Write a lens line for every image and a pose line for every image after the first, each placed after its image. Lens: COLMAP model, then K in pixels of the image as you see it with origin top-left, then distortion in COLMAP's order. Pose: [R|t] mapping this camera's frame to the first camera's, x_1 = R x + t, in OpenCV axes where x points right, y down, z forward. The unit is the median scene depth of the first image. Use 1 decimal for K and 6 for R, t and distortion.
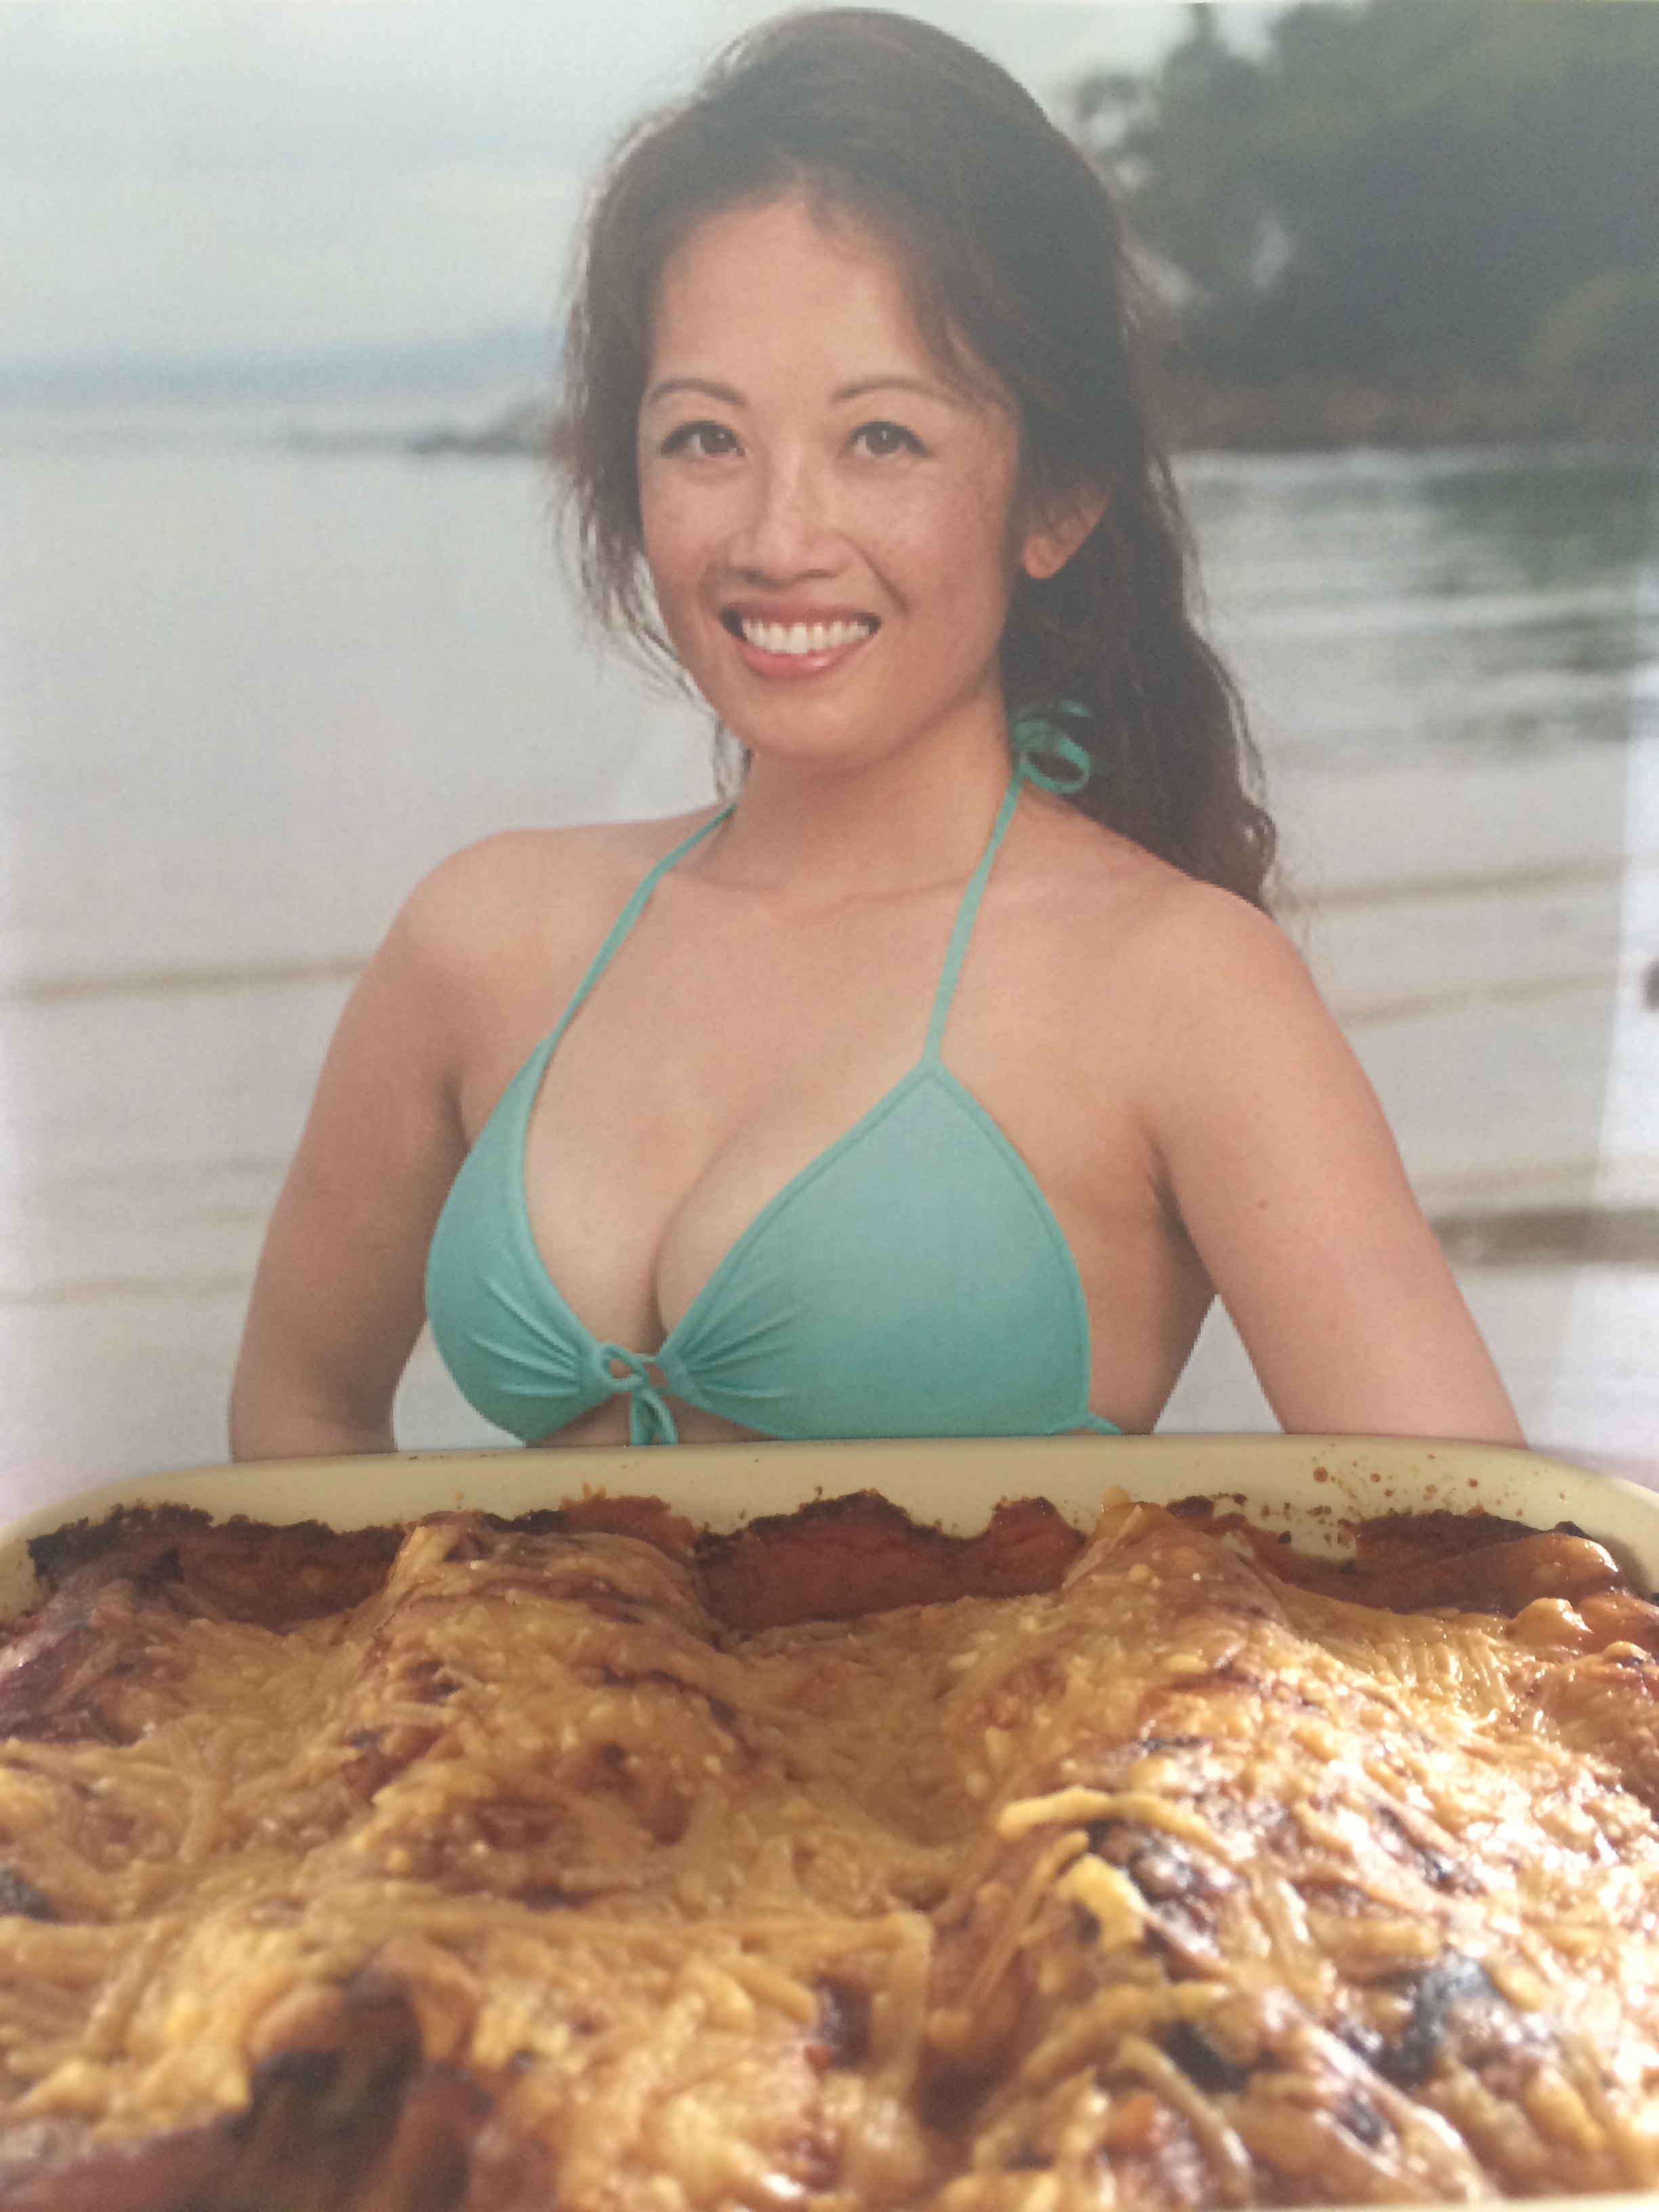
lens RADIAL K [[2117.9, 0, 843.1], [0, 2117.9, 1105.5], [0, 0, 1]] dist [0.000195, 0.000000]
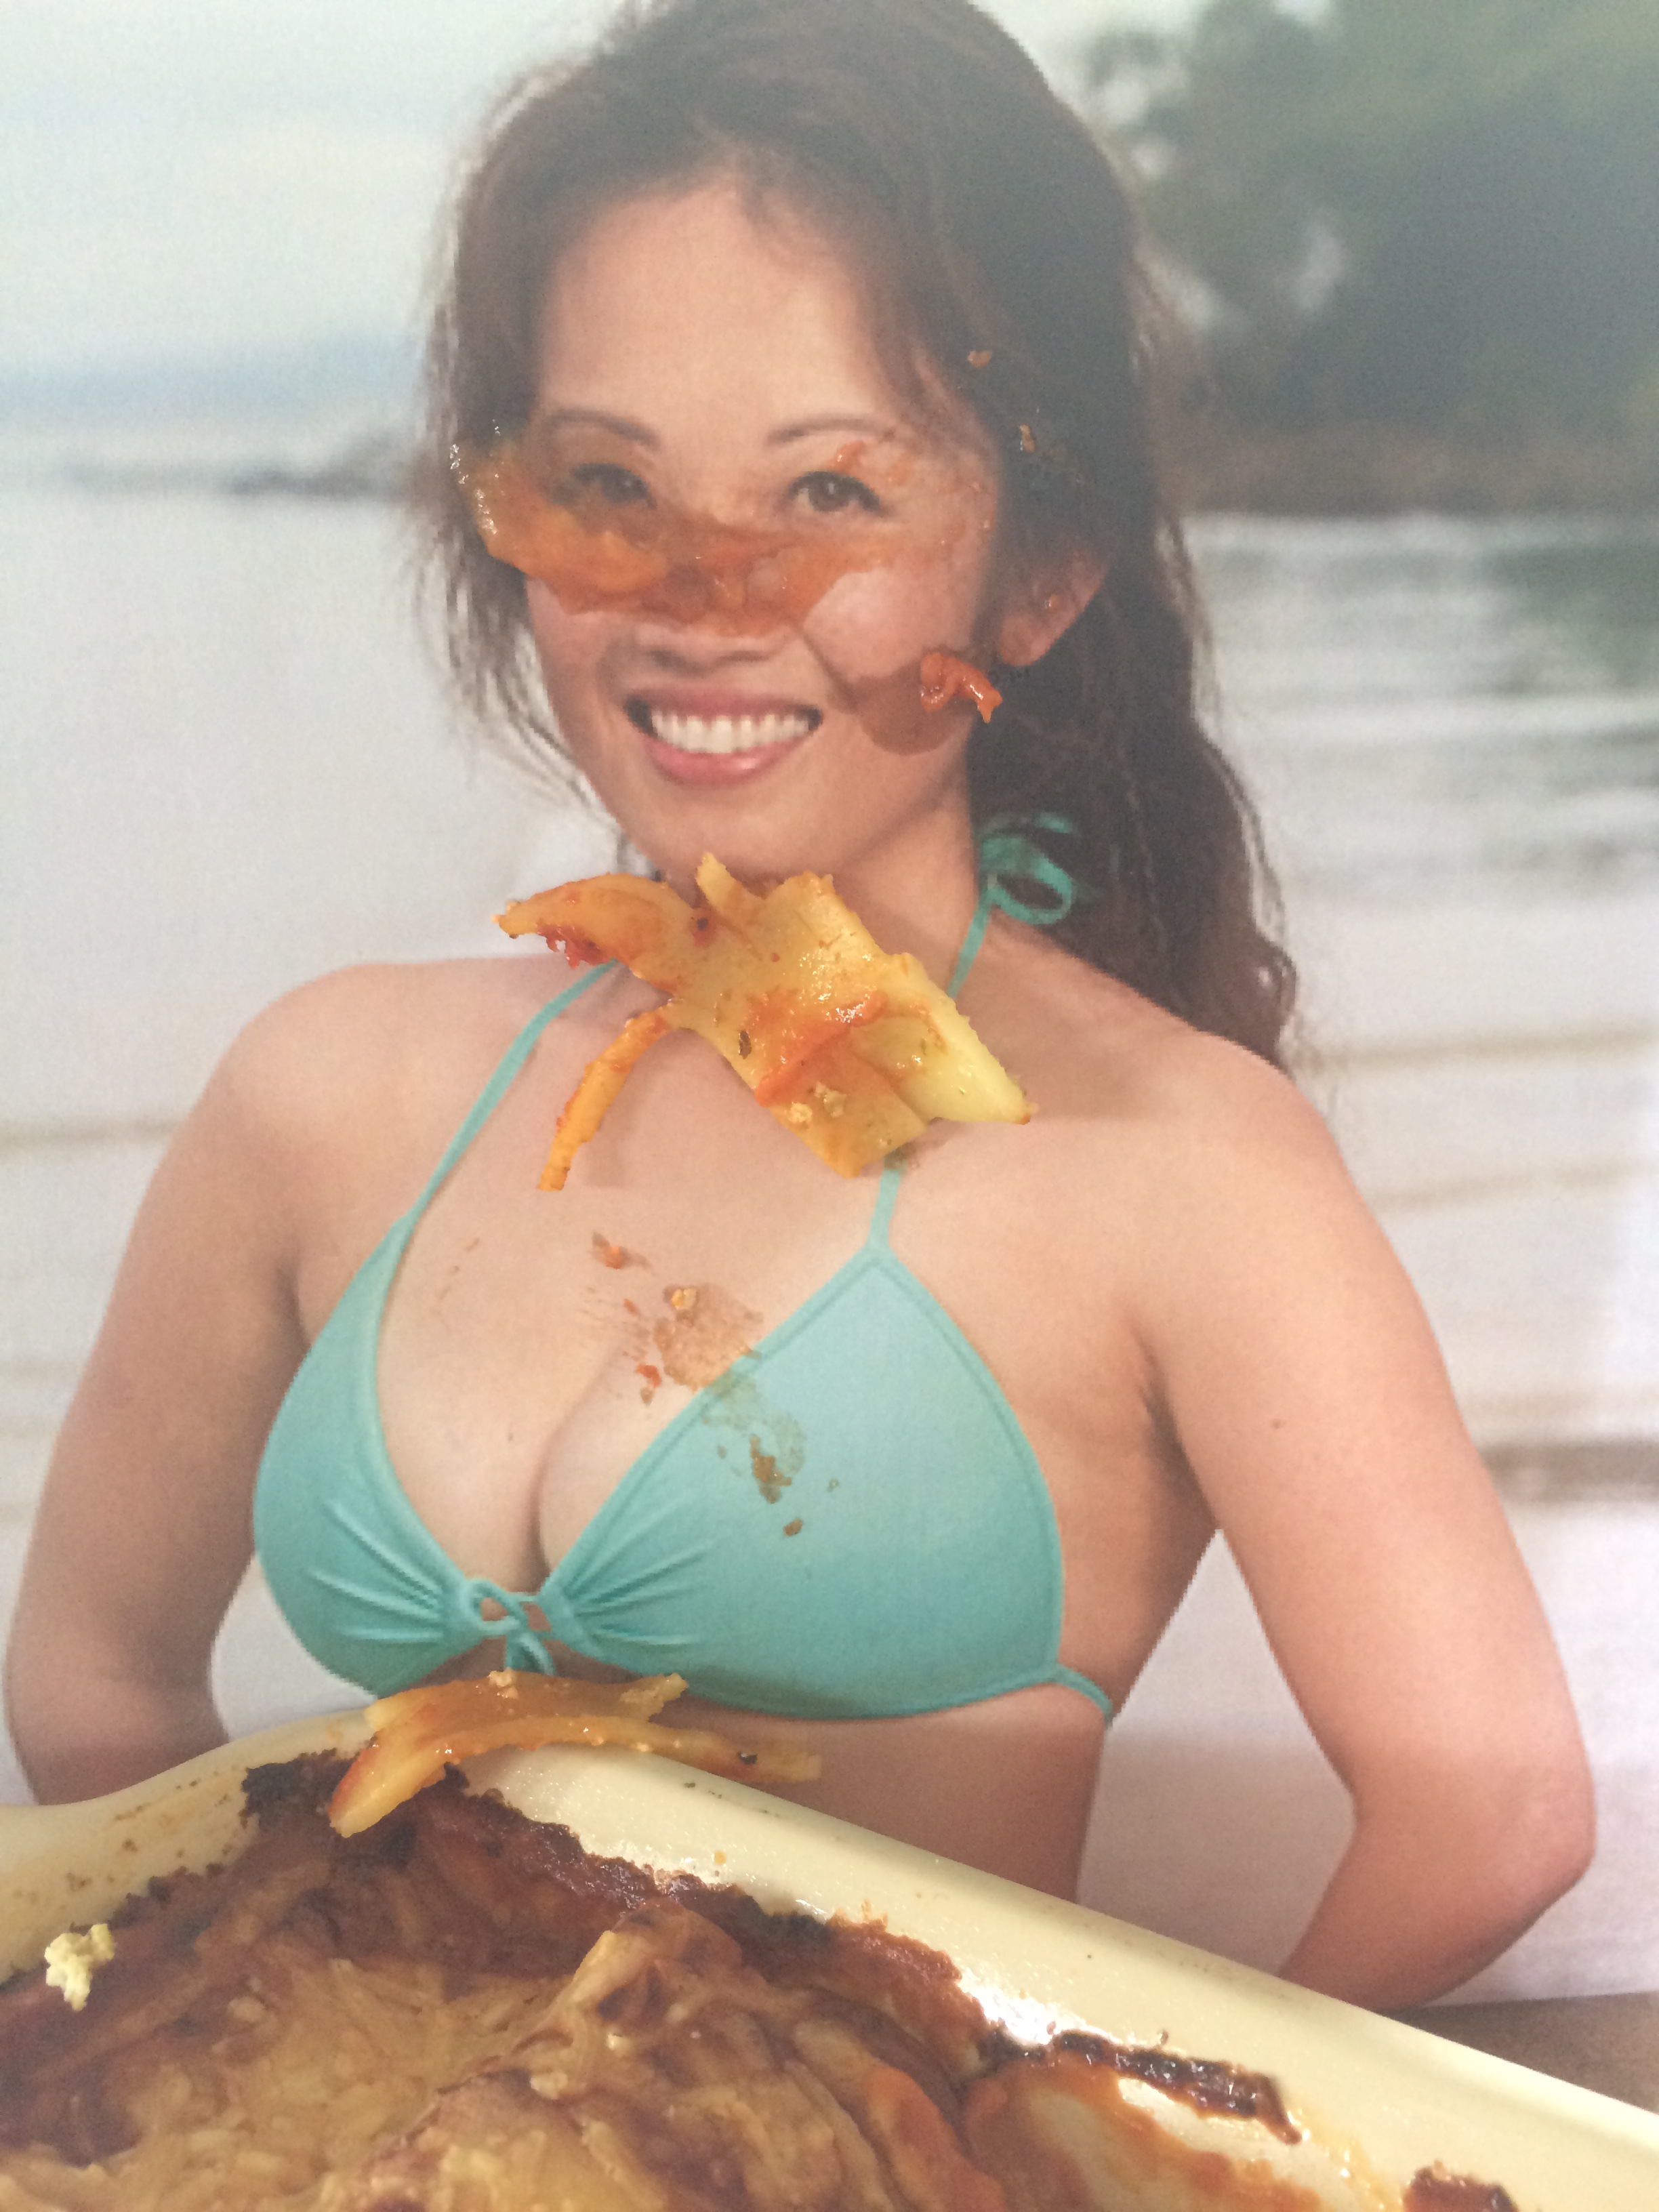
lens RADIAL K [[2117.9, 0, 818.2], [0, 2117.9, 1104.6], [0, 0, 1]] dist [0.000195, 0.000000]
pose [[0.999620, 0.013212, 0.024212, -0.001754], [-0.012353, 0.999302, -0.035264, -0.050067], [-0.024661, 0.034951, 0.999085, 0.191233]]
